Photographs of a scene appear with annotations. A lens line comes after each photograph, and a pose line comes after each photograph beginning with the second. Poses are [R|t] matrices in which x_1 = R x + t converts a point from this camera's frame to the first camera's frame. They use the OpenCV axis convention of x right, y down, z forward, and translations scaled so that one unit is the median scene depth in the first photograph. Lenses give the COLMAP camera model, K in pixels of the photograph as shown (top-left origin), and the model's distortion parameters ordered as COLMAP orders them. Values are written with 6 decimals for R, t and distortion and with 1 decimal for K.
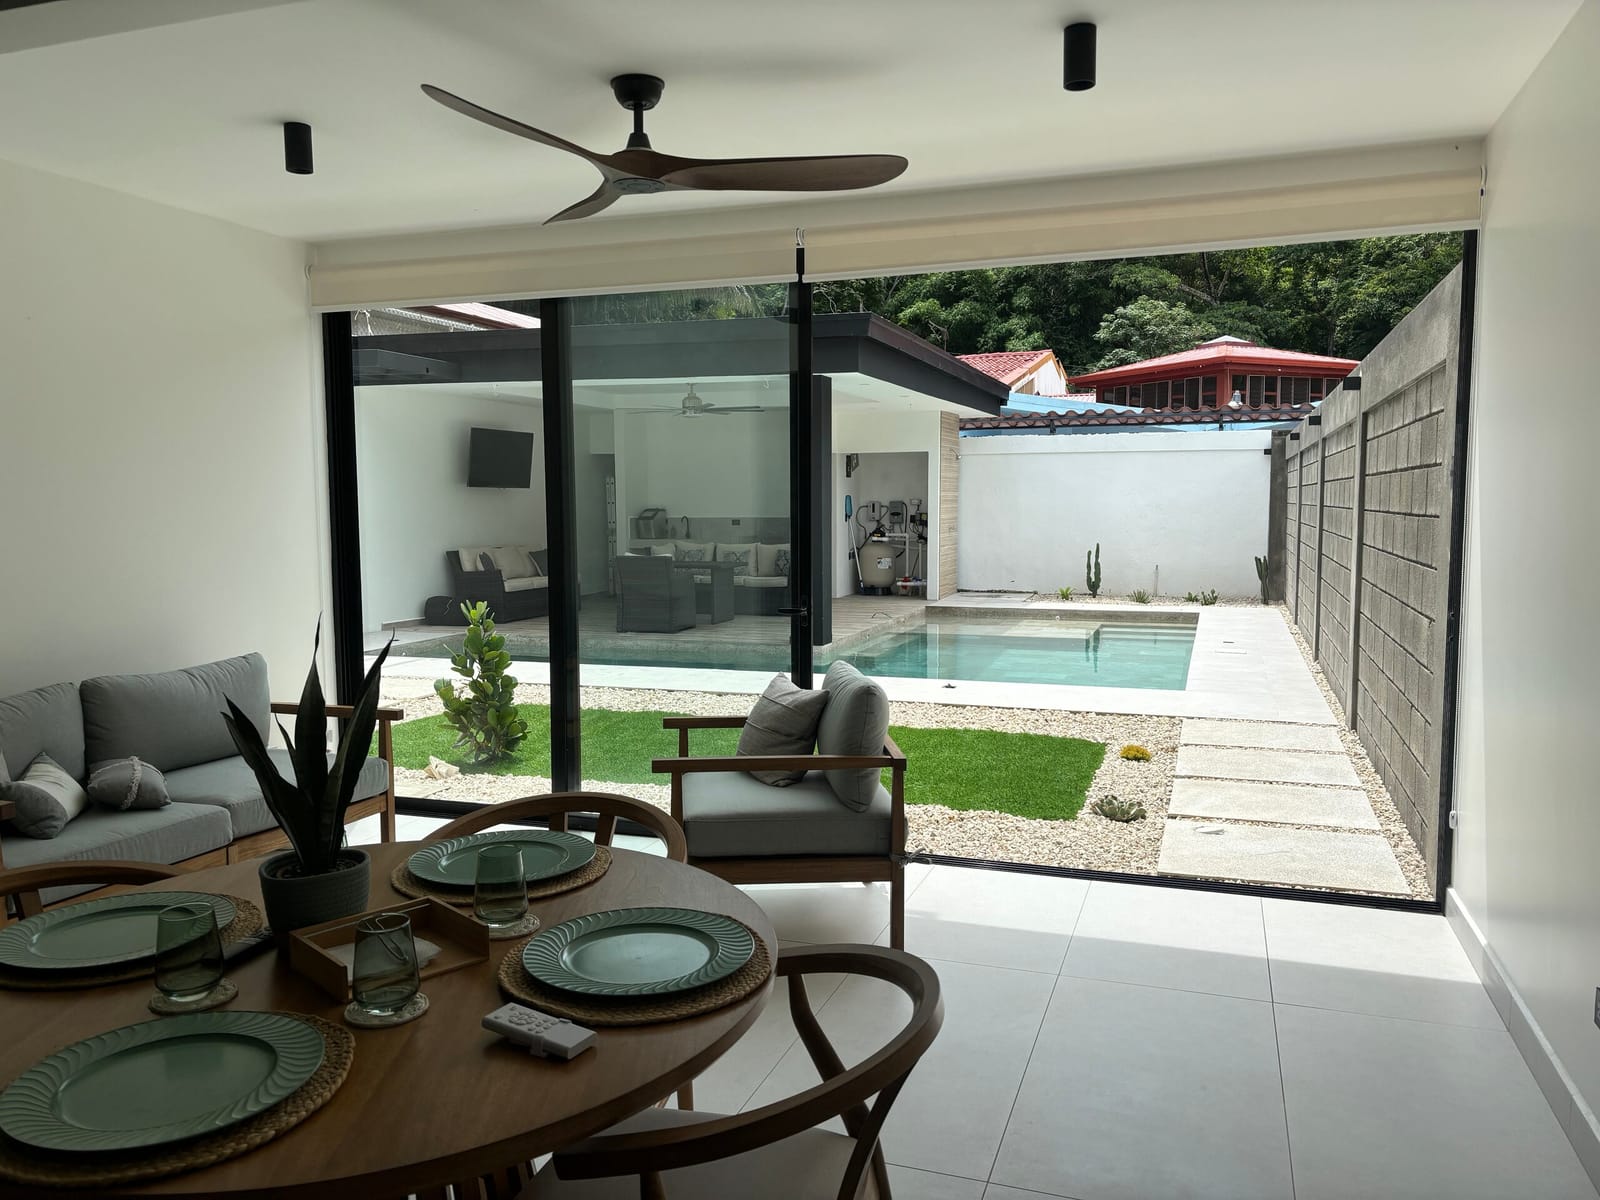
lens RADIAL K [[1206.1, 0, 800.0], [0, 1206.1, 600.0], [0, 0, 1]] dist [0.063755, -0.070182]
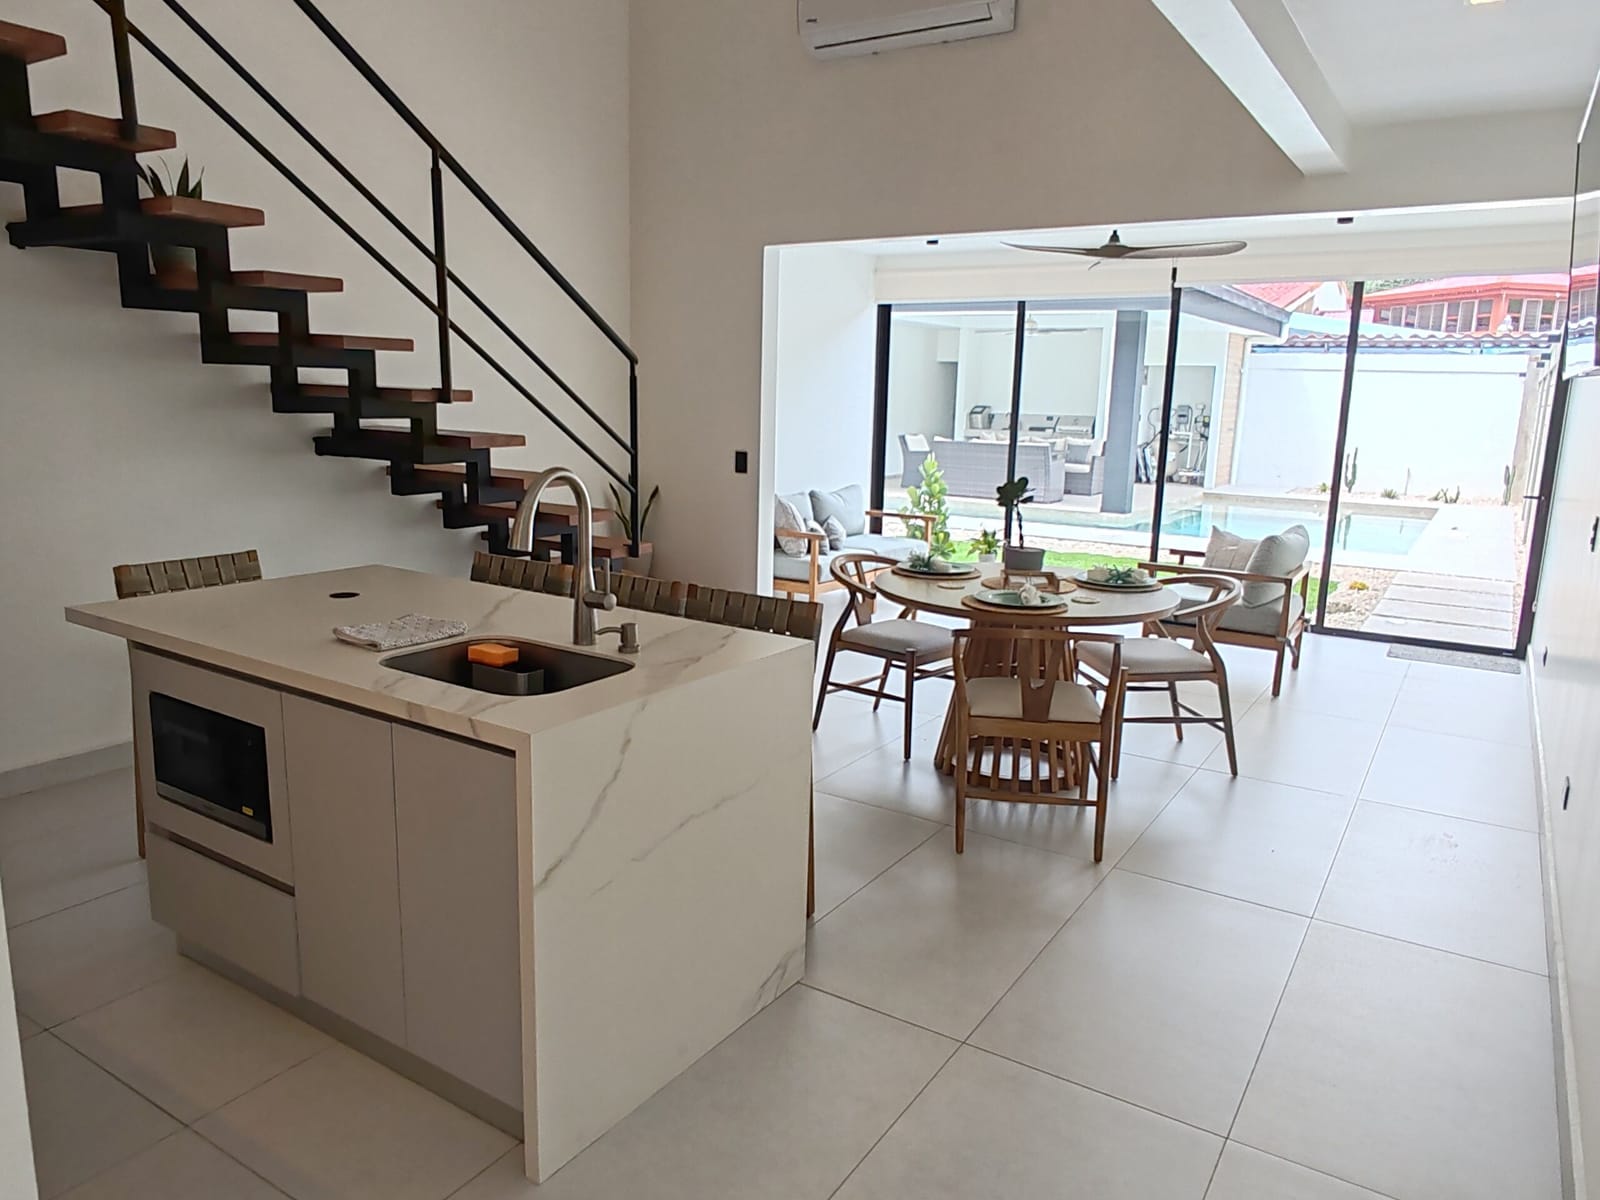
lens RADIAL K [[1095.9, 0, 800.0], [0, 1095.9, 600.0], [0, 0, 1]] dist [0.001716, -0.003900]
pose [[0.971939, 0.071988, -0.223948, -0.039659], [-0.048260, 0.992794, 0.109683, 0.011553], [0.230230, -0.095797, 0.968410, -0.204065]]
